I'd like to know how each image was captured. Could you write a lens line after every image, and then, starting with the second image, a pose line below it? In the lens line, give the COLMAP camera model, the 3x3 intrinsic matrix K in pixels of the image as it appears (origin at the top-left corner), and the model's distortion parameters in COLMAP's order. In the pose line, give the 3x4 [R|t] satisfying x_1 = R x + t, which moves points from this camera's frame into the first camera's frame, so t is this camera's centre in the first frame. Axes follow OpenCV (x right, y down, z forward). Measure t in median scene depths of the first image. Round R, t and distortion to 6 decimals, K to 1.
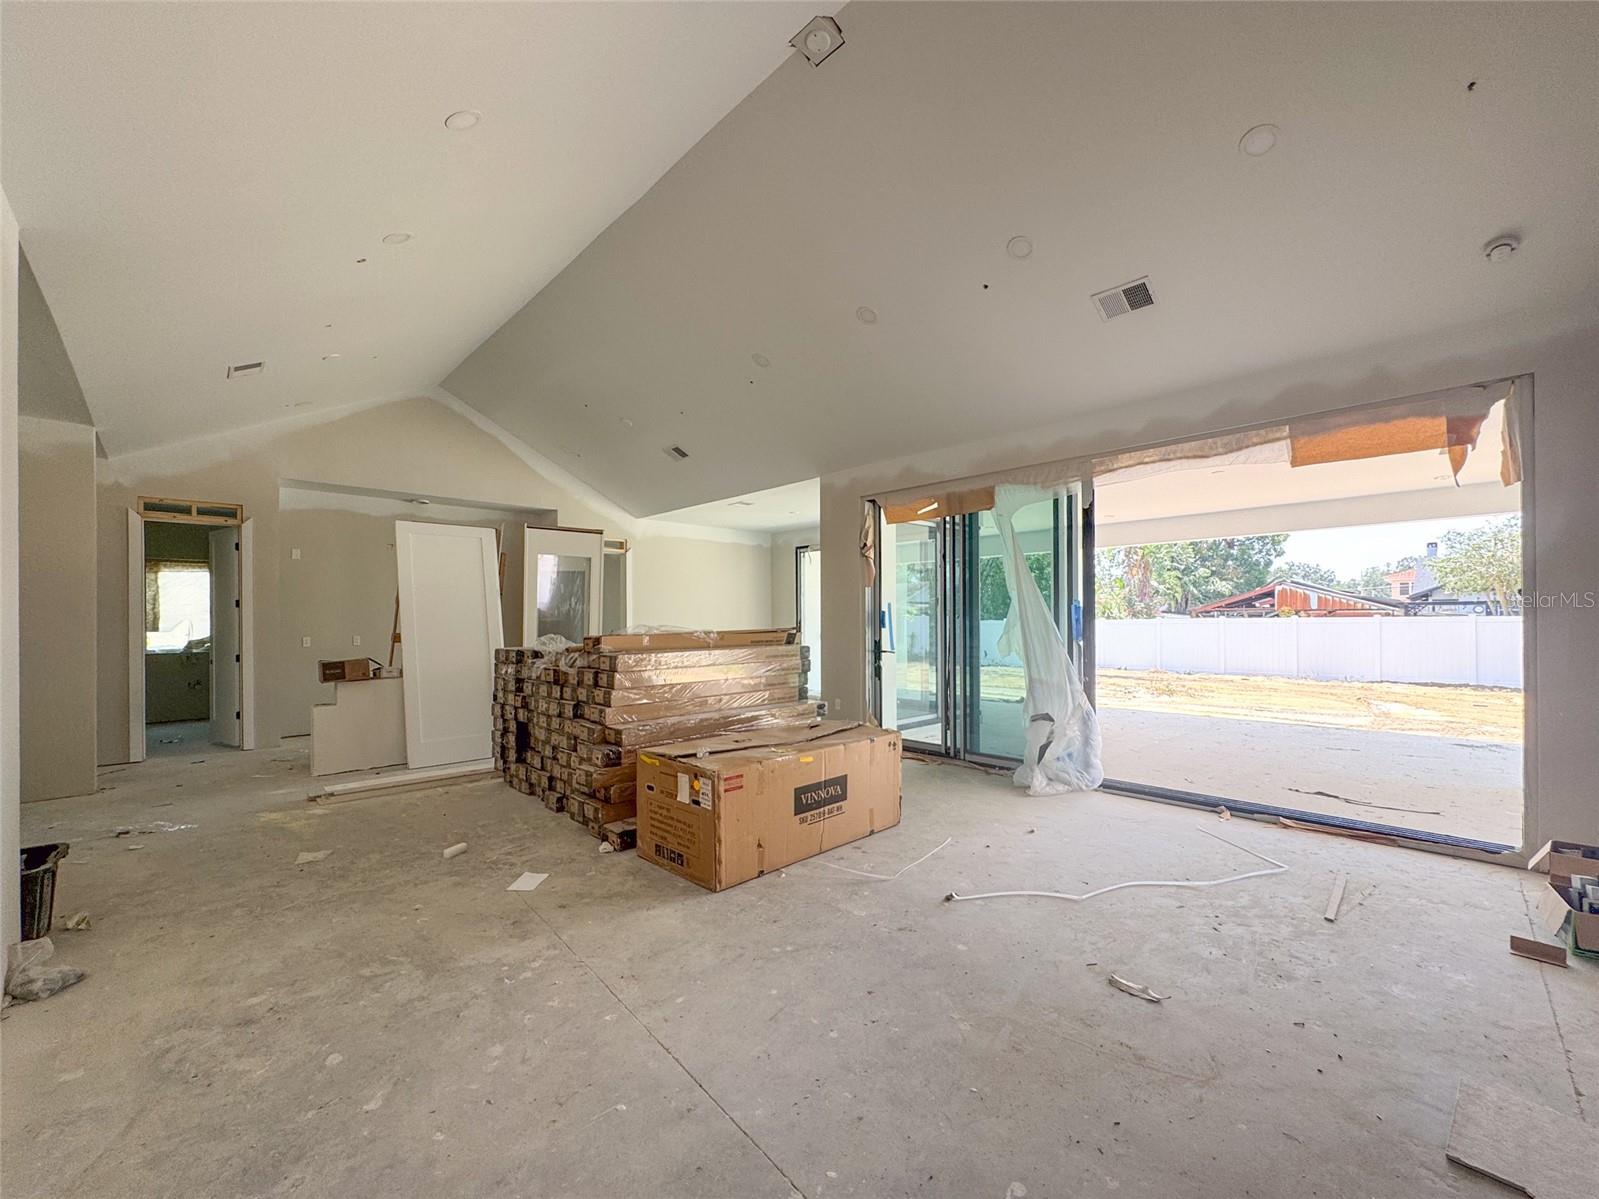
lens RADIAL K [[651.5, 0, 799.1], [0, 651.5, 623.5], [0, 0, 1]] dist [0.000017, 0.000162]
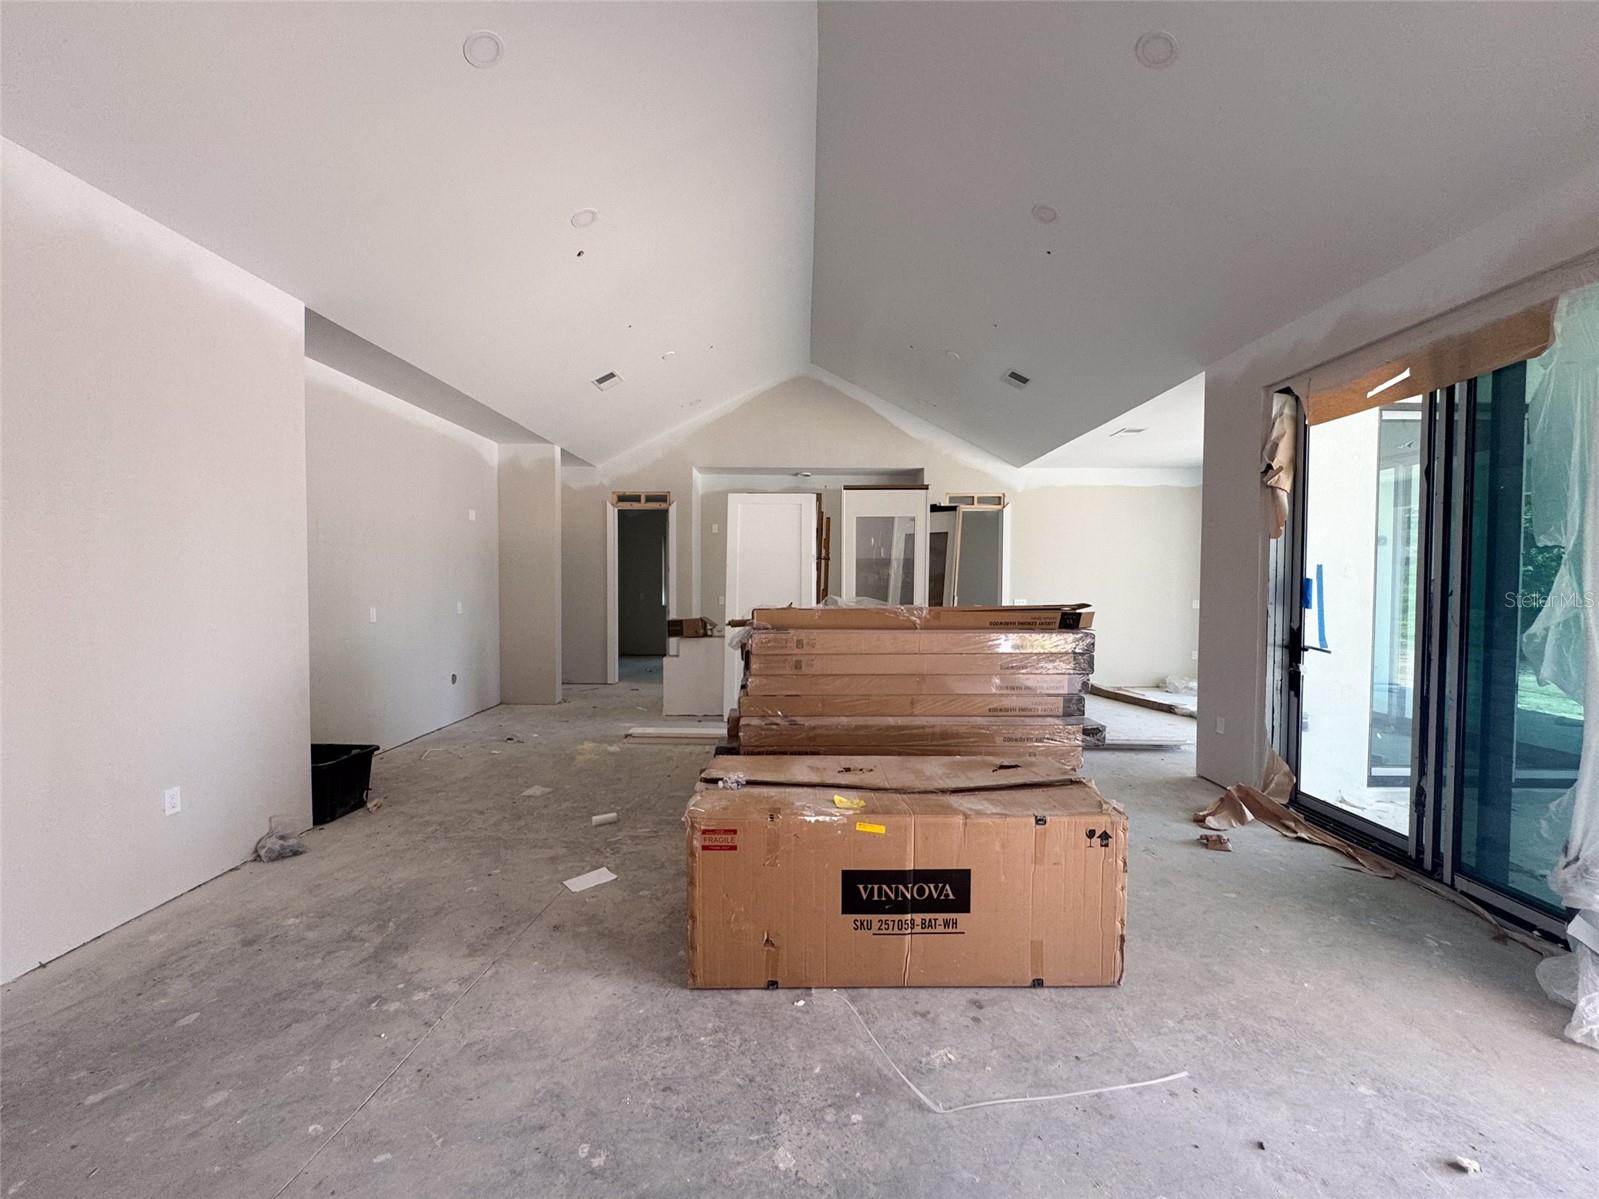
lens RADIAL K [[636.5, 0, 799.5], [0, 636.5, 599.5], [0, 0, 1]] dist [-0.000265, 0.000009]
pose [[0.721846, 0.029643, -0.691419, 0.265982], [-0.012967, 0.999486, 0.029314, -0.015694], [0.691932, -0.012194, 0.721859, 0.380720]]
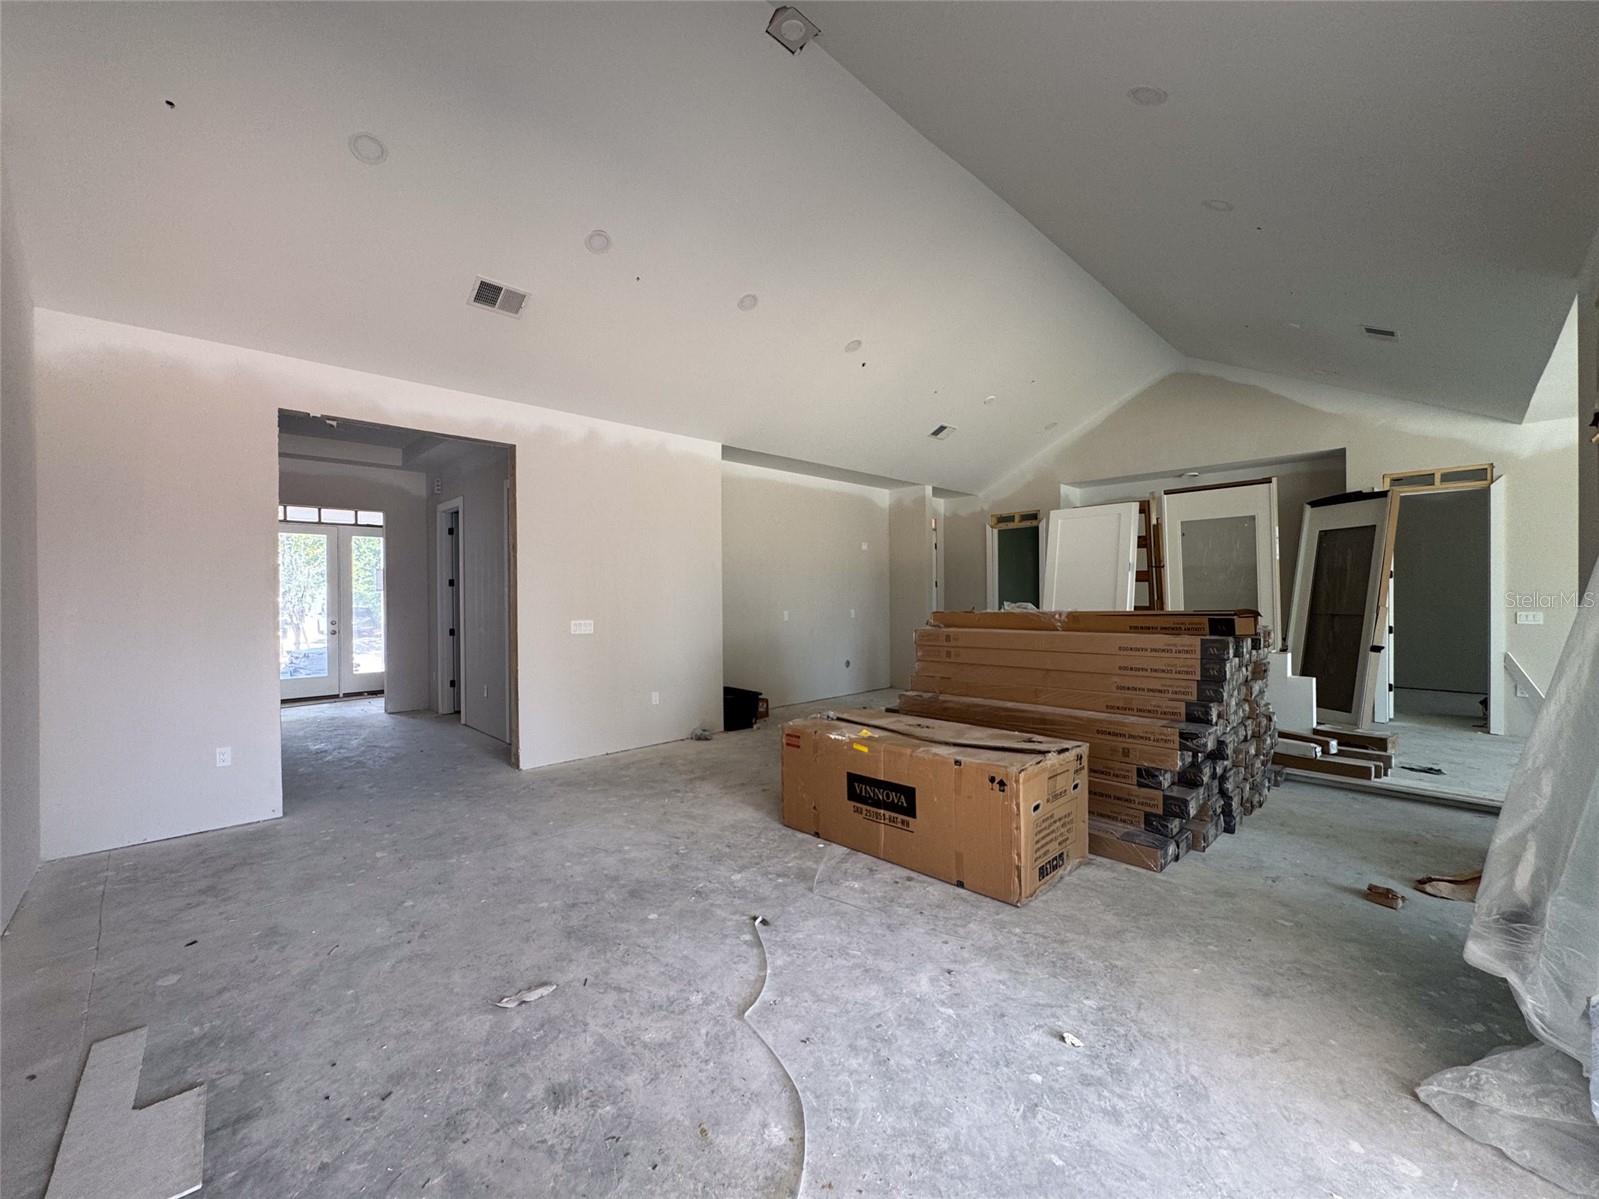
lens RADIAL K [[639.8, 0, 799.5], [0, 639.8, 599.5], [0, 0, 1]] dist [-0.009702, 0.000003]
pose [[0.016231, 0.012889, -0.999785, 0.676210], [0.001876, 0.999915, 0.012921, -0.014044], [0.999867, -0.002085, 0.016205, 0.647264]]
